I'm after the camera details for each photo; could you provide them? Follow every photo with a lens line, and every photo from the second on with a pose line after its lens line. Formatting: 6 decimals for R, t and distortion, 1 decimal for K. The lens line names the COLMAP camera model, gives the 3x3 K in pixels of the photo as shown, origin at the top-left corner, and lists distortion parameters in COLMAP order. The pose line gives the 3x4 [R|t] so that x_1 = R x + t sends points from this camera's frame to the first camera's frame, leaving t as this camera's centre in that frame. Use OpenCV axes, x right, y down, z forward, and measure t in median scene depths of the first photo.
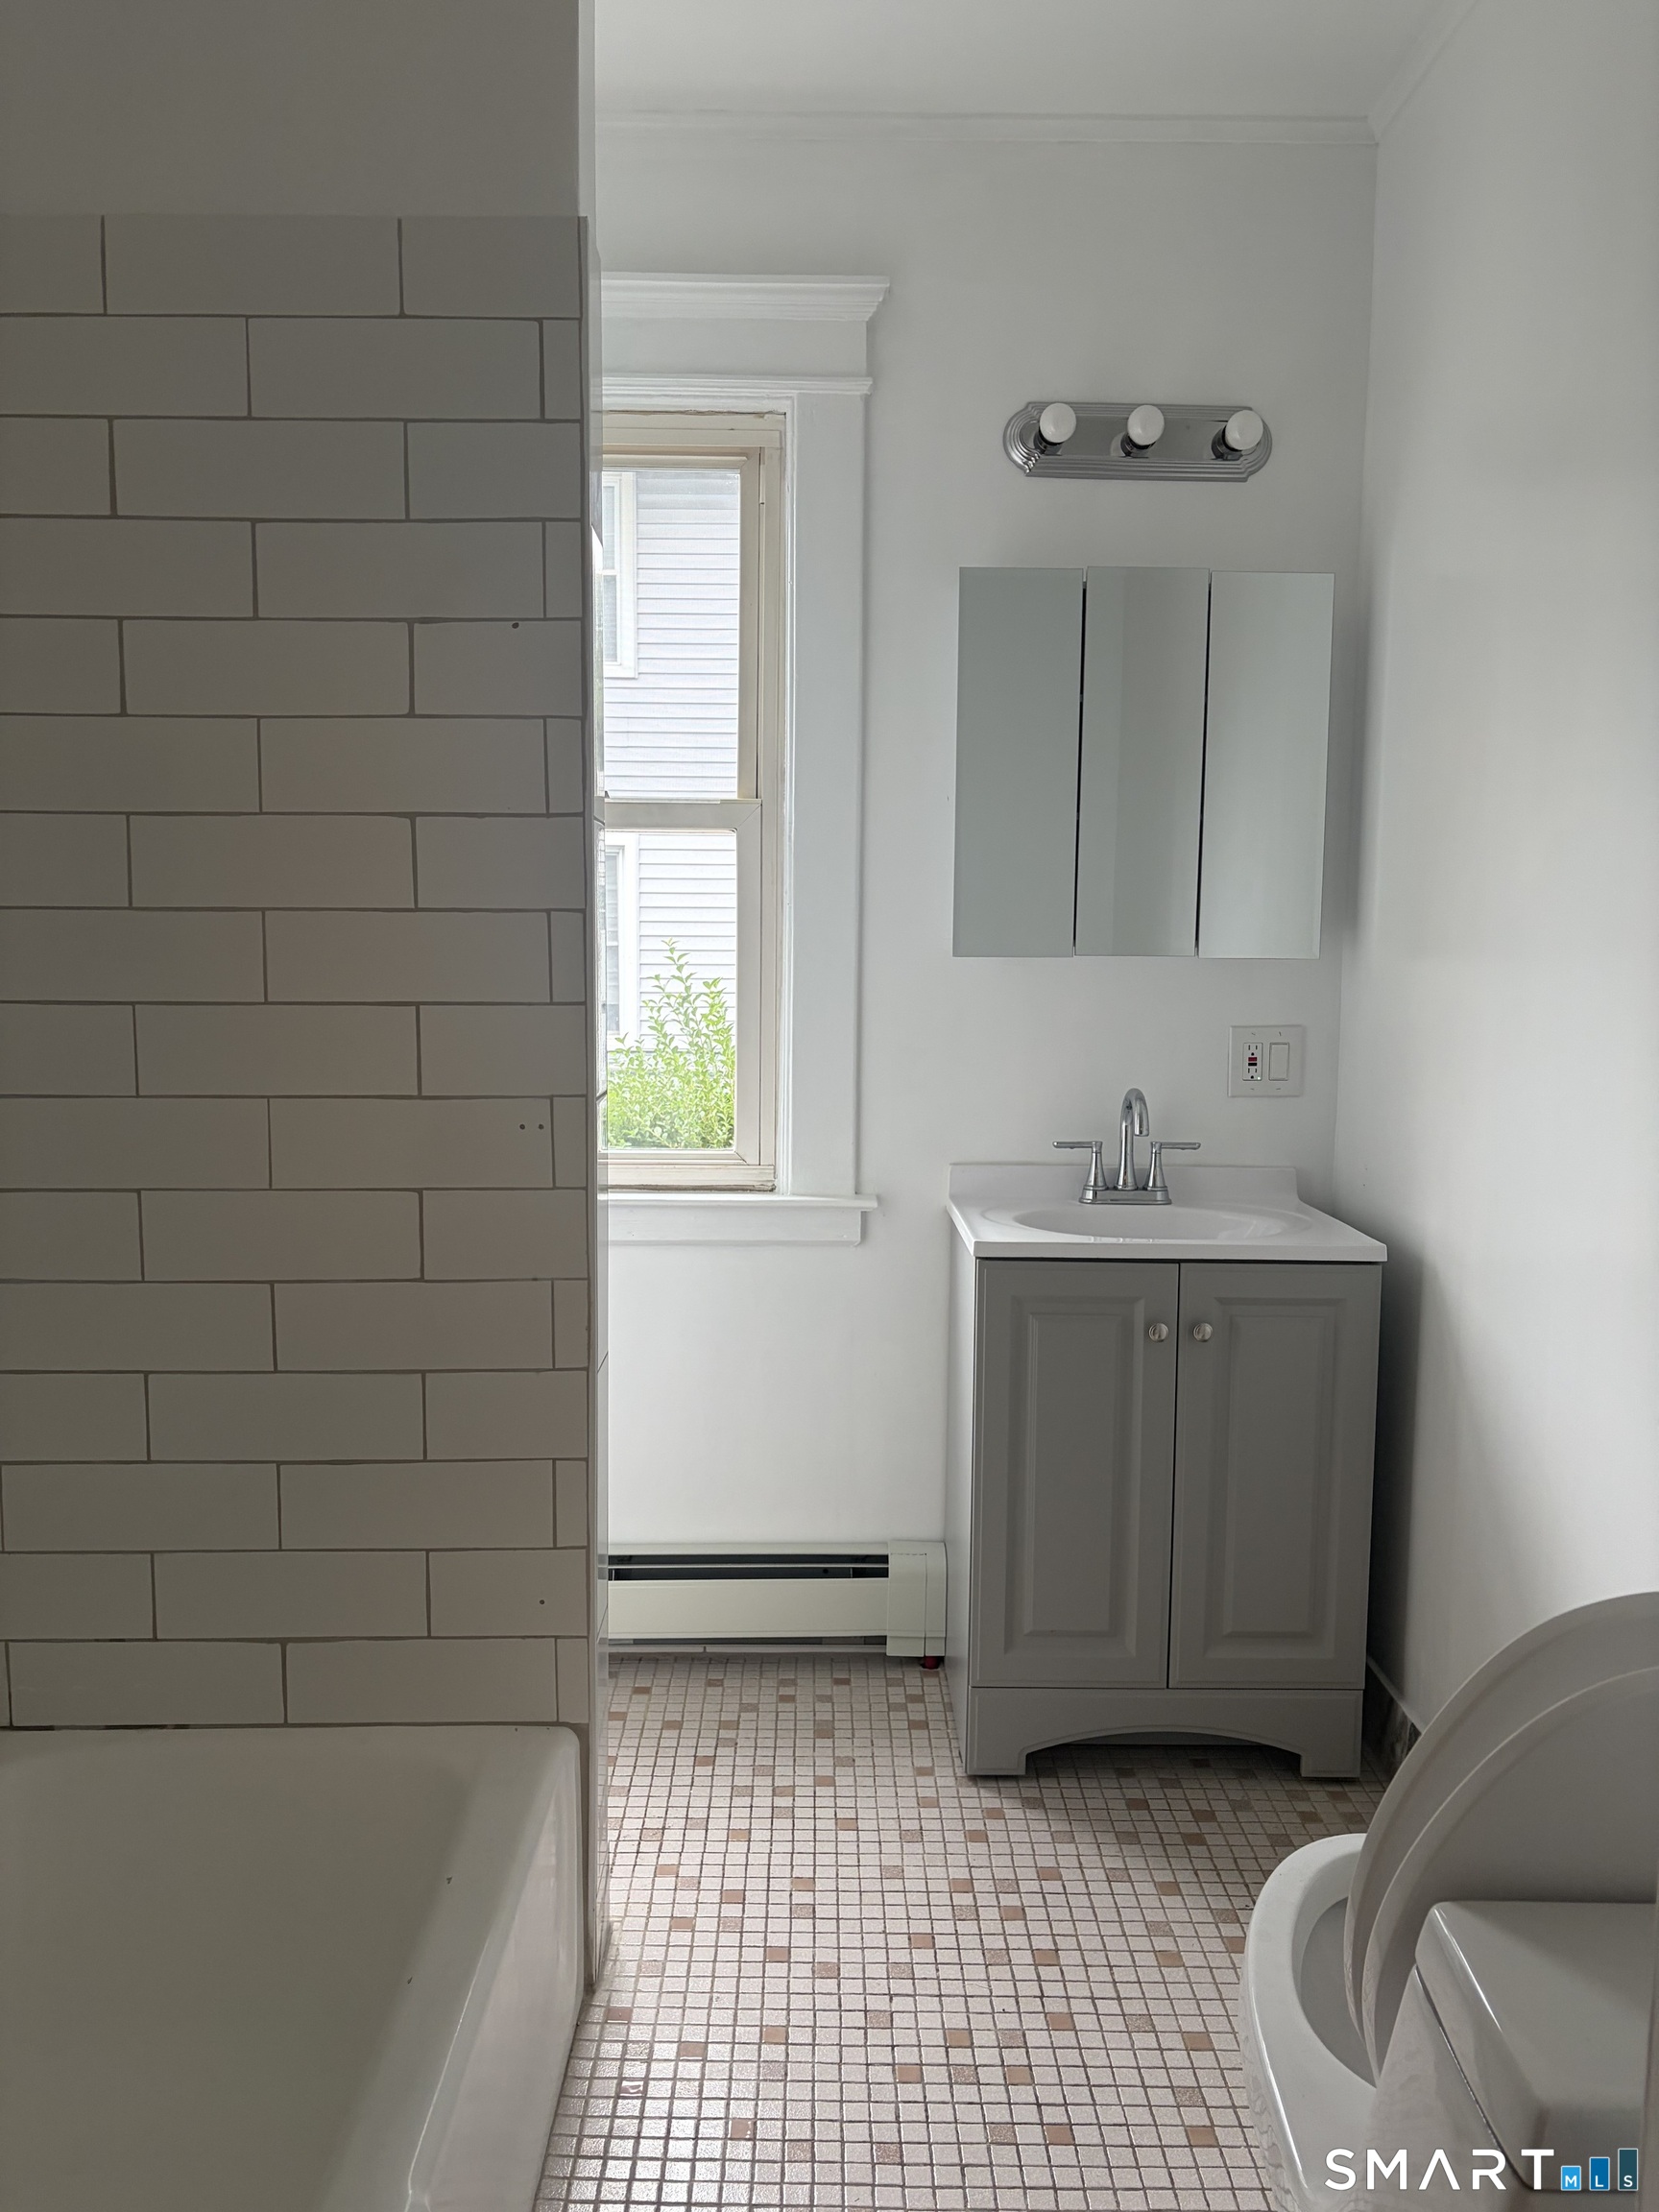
lens RADIAL K [[1674.2, 0, 829.2], [0, 1674.2, 1100.4], [0, 0, 1]] dist [0.020659, -0.025366]
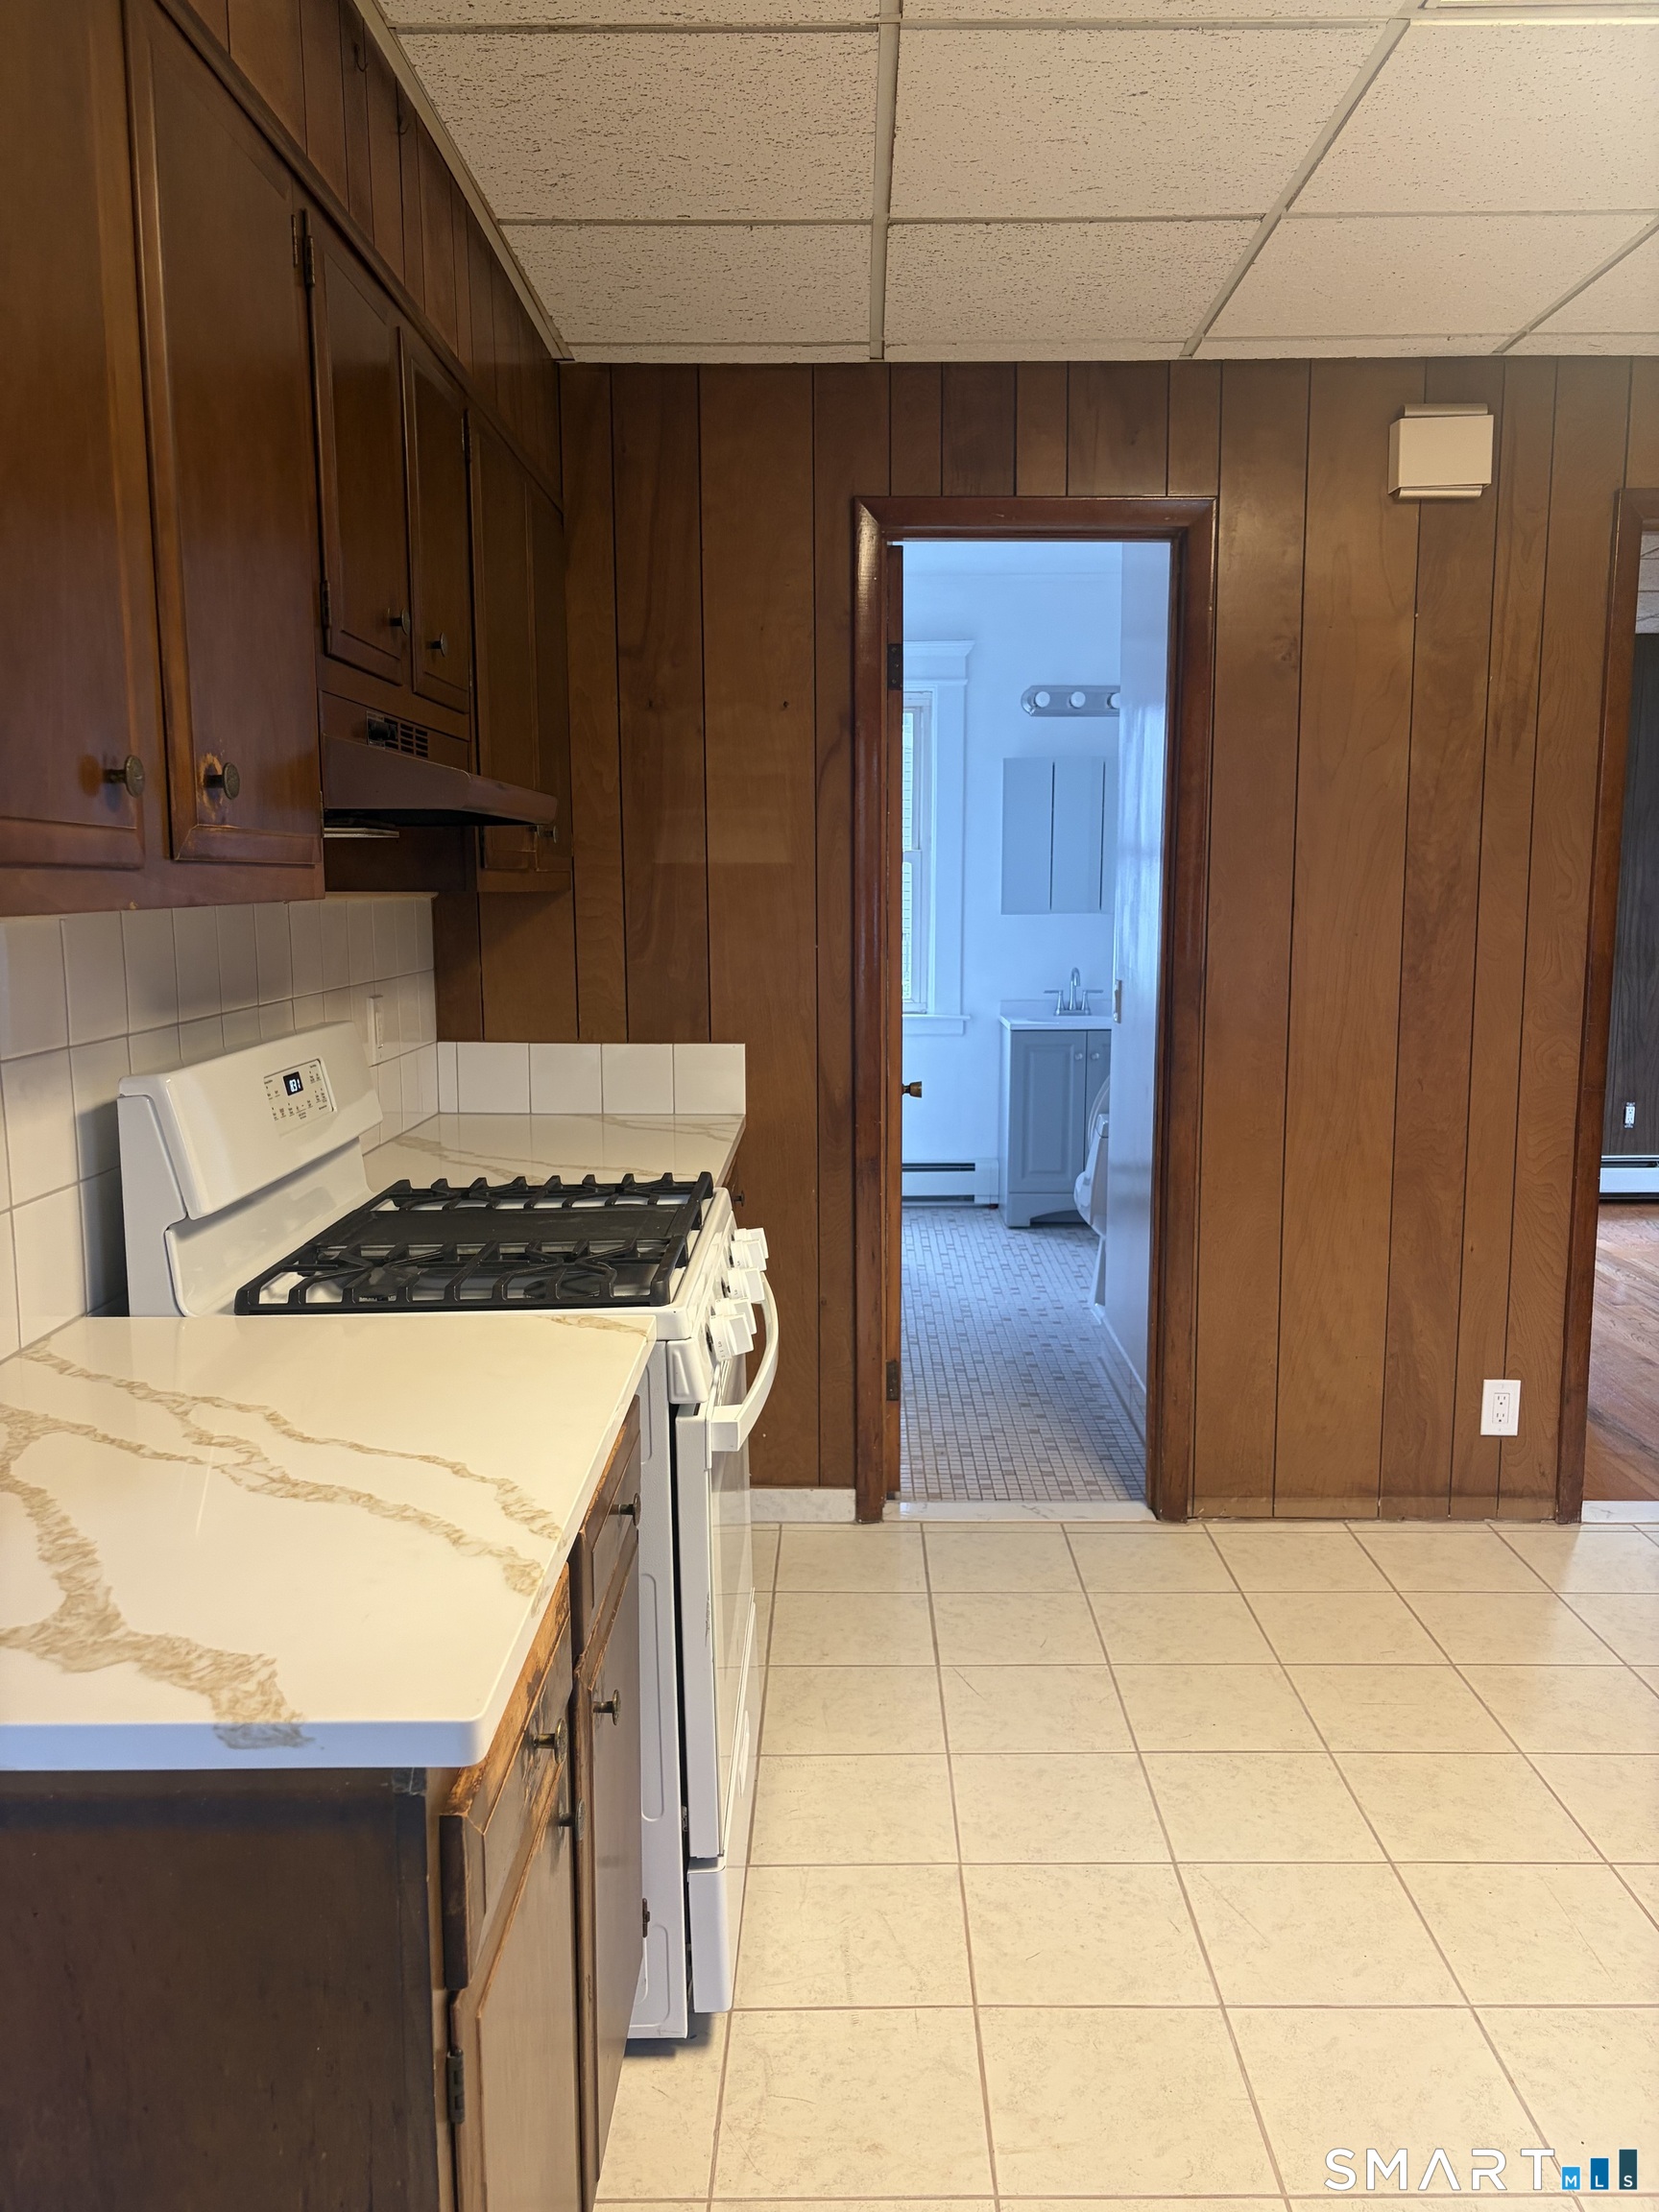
lens RADIAL K [[1674.2, 0, 830.0], [0, 1674.2, 1112.1], [0, 0, 1]] dist [0.020659, -0.025366]
pose [[0.999573, -0.006158, -0.028553, -0.109147], [0.007047, 0.999490, 0.031152, 0.126049], [0.028346, -0.031340, 0.999107, -1.475621]]
